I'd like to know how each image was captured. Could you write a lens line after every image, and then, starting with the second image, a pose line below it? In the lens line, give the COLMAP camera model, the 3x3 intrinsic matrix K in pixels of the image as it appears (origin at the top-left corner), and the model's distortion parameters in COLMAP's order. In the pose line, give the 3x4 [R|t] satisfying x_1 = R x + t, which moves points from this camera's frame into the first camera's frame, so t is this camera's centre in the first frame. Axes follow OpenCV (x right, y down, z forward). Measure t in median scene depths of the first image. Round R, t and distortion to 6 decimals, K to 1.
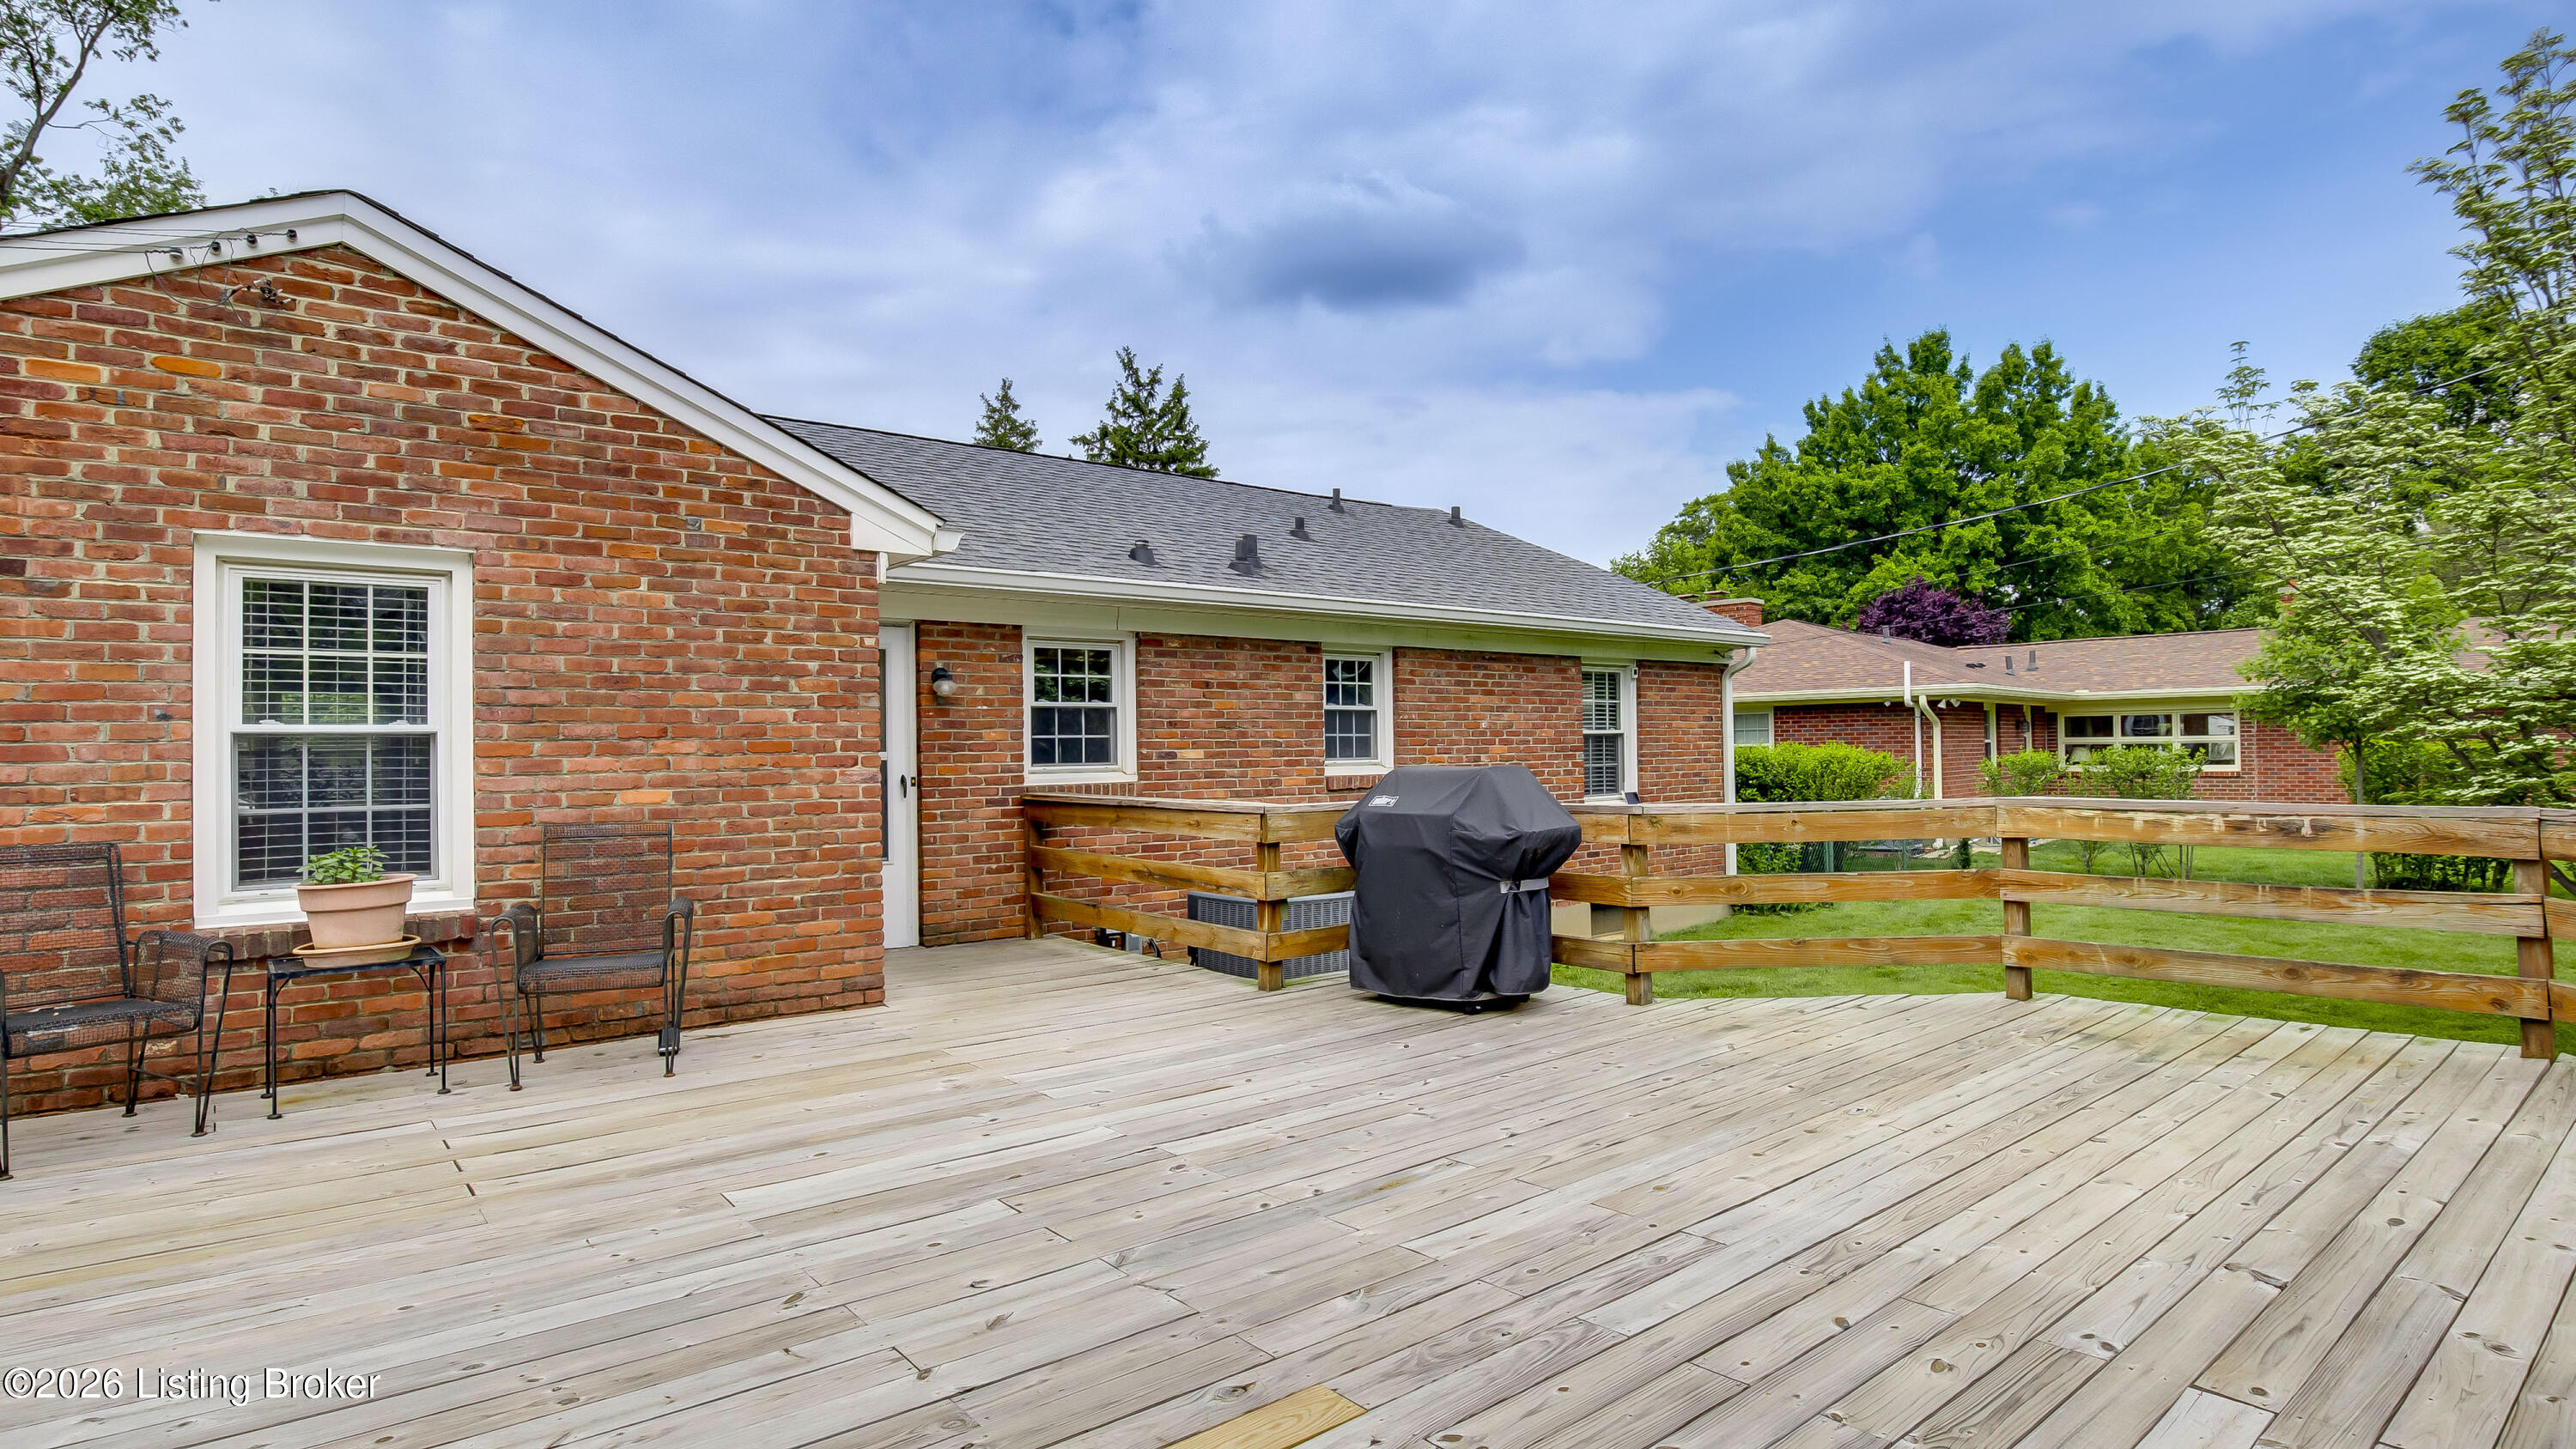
lens RADIAL K [[1323.1, 0, 1271.9], [0, 1323.1, 720.8], [0, 0, 1]] dist [-0.034217, 0.007098]
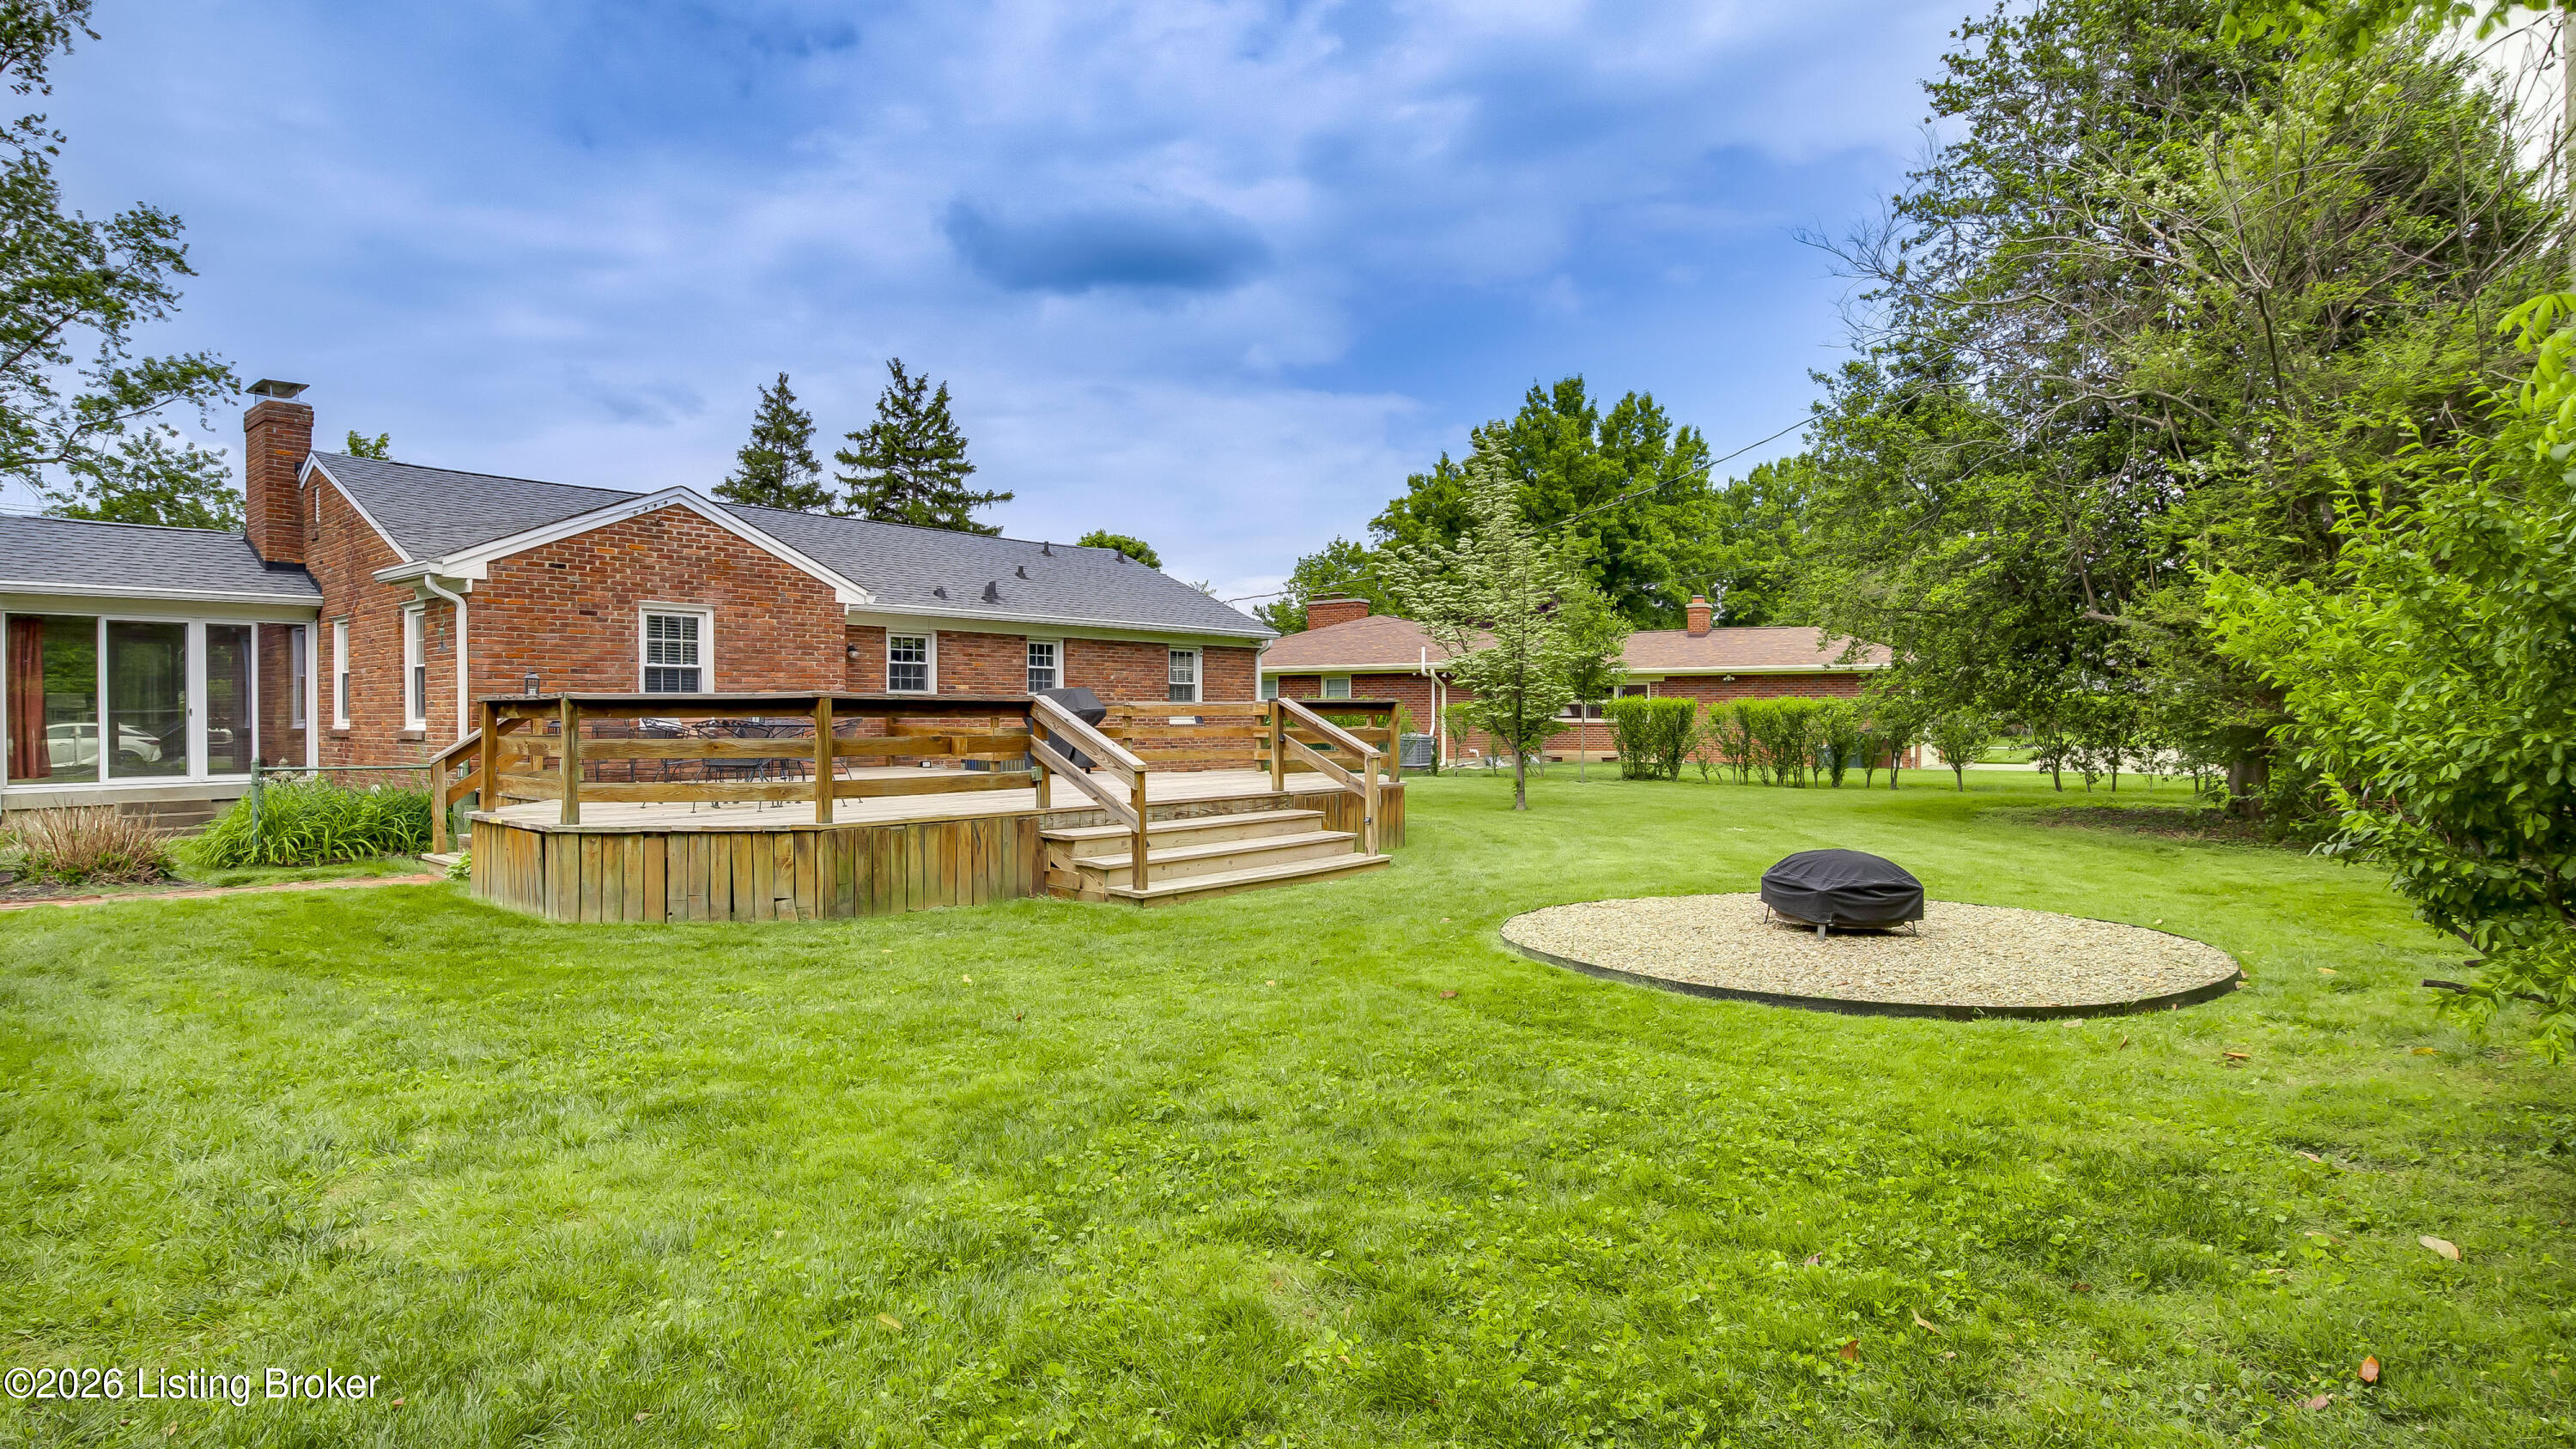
lens RADIAL K [[1323.1, 0, 1310.5], [0, 1323.1, 728.2], [0, 0, 1]] dist [-0.034217, 0.007098]
pose [[0.977676, 0.012638, 0.209738, 0.047235], [-0.019148, 0.999395, 0.029035, 0.020474], [-0.209244, -0.032403, 0.977326, -1.353987]]
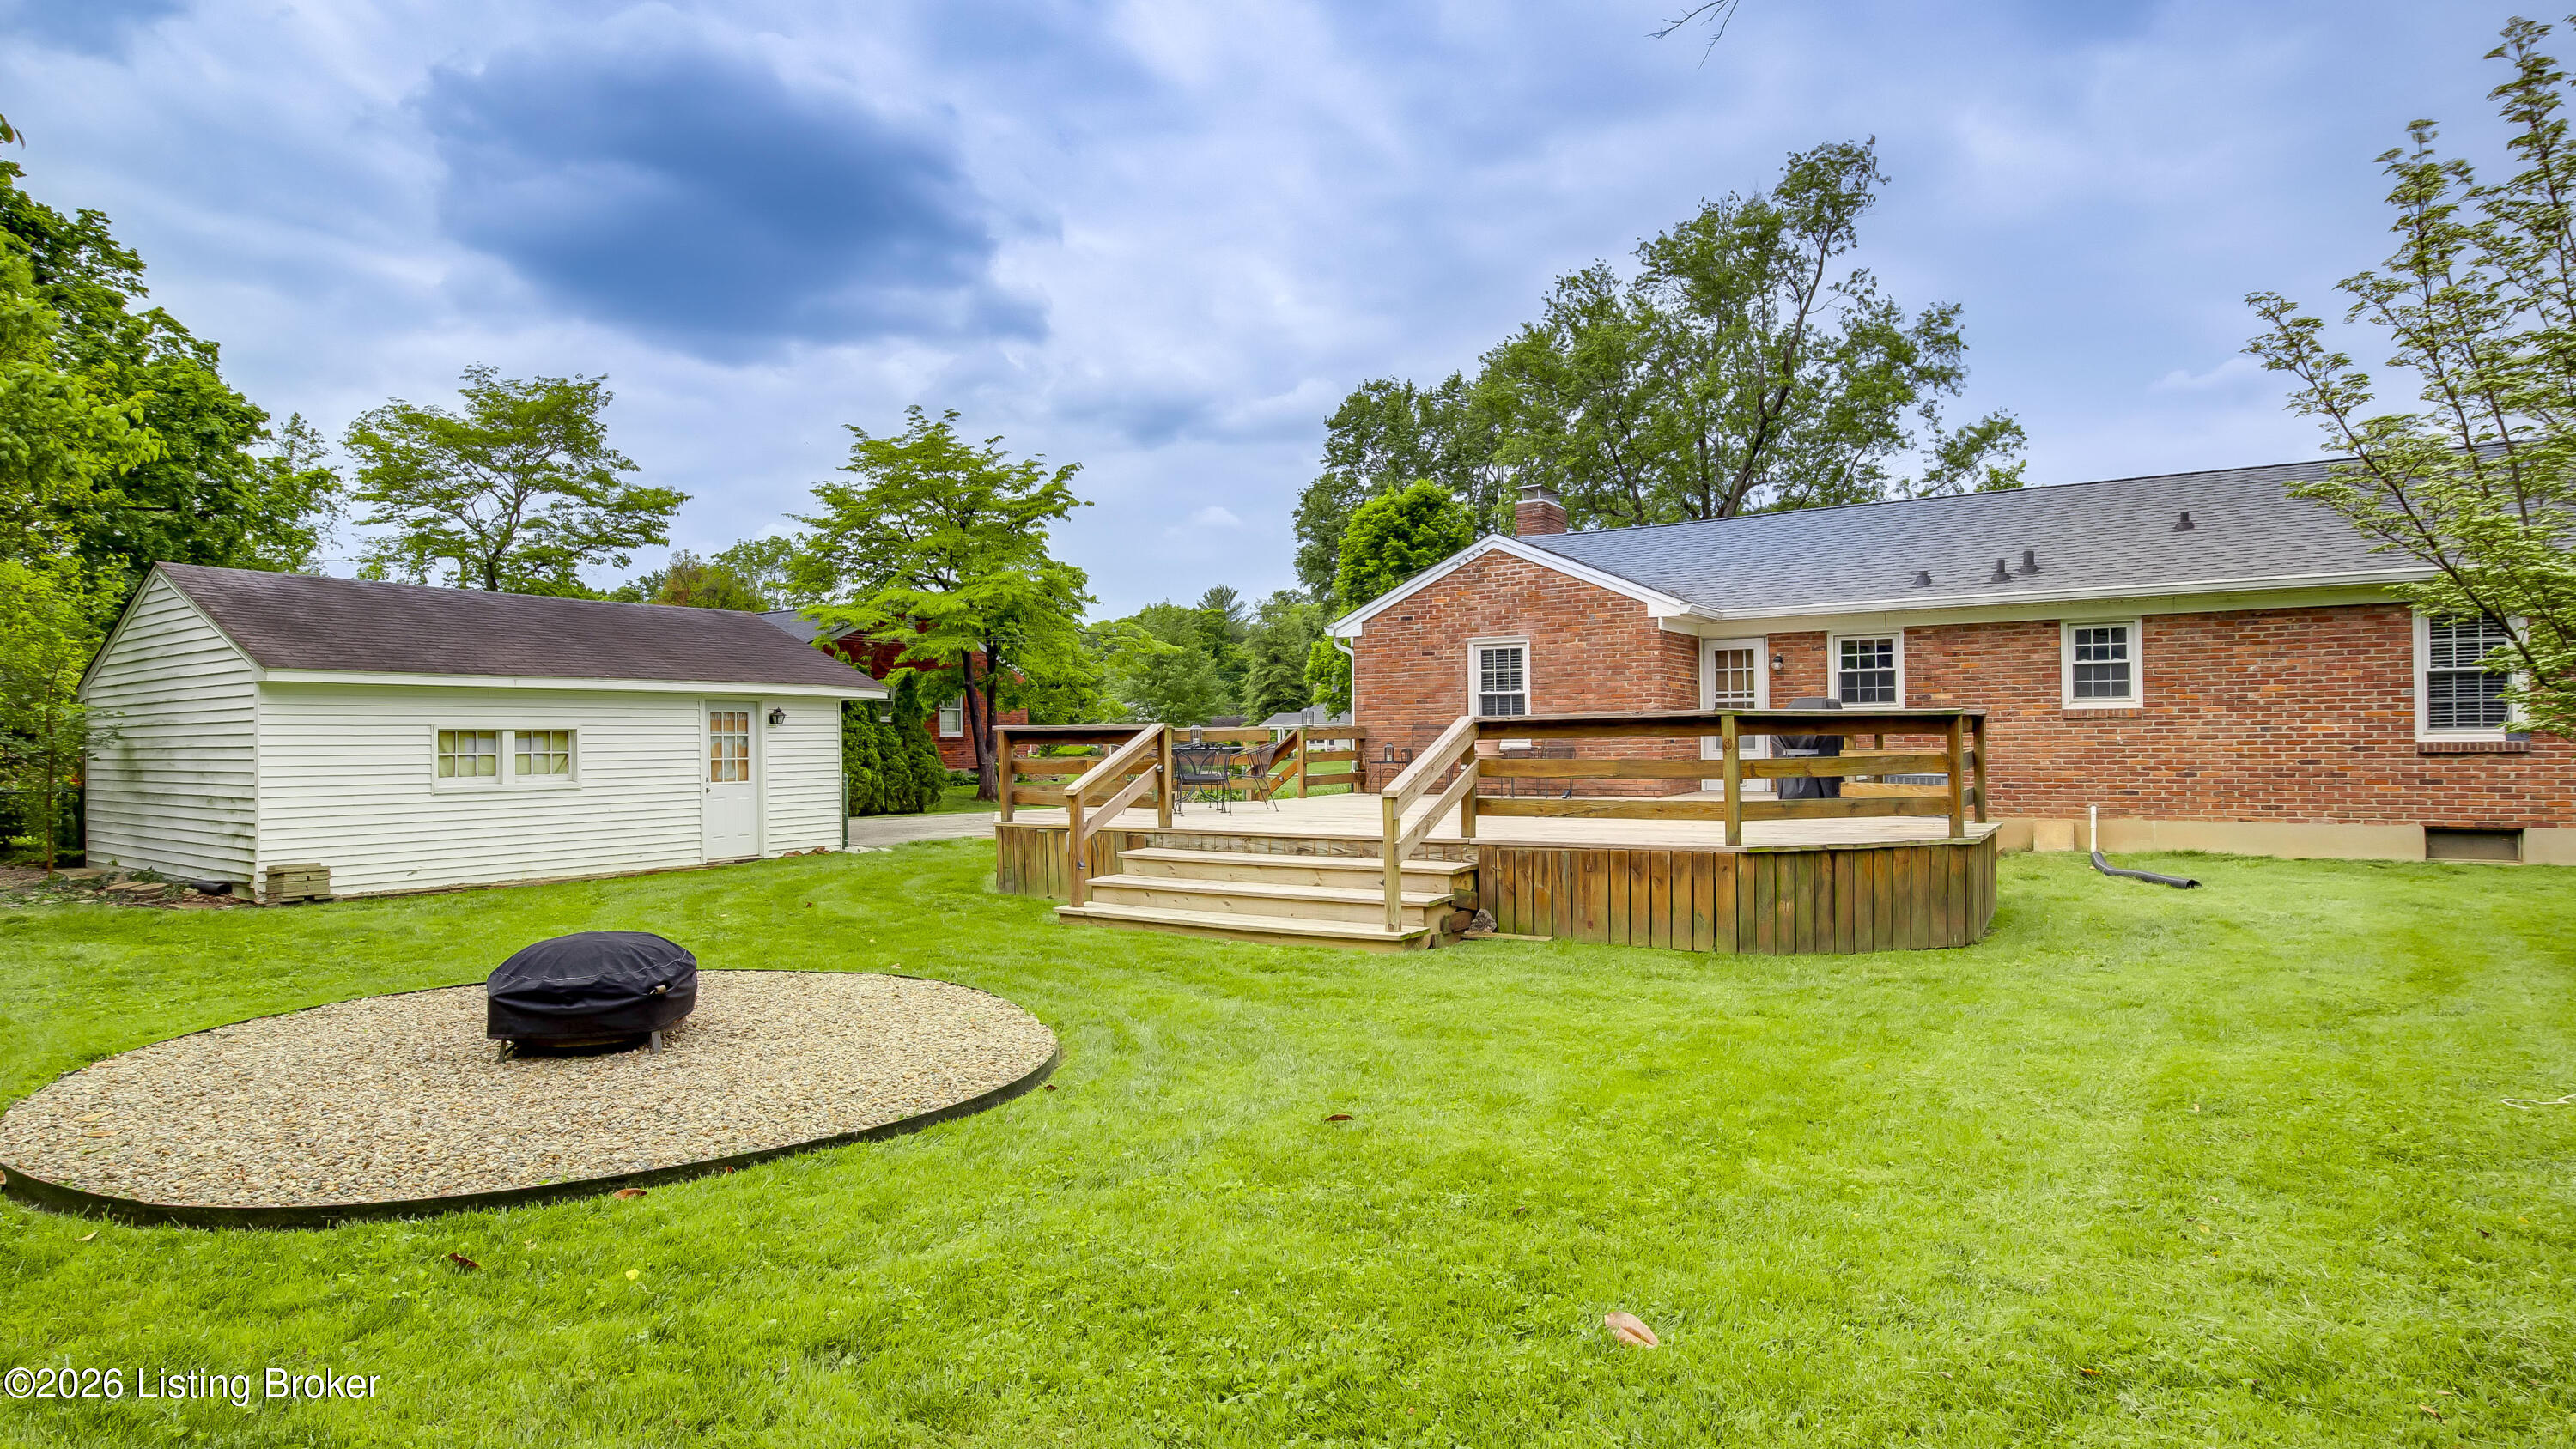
lens RADIAL K [[1323.1, 0, 1294.7], [0, 1323.1, 730.2], [0, 0, 1]] dist [-0.034217, 0.007098]
pose [[0.288108, 0.007202, -0.957571, 1.449706], [0.029238, 0.999439, 0.016314, 0.019254], [0.957151, -0.032698, 0.287736, -0.299952]]
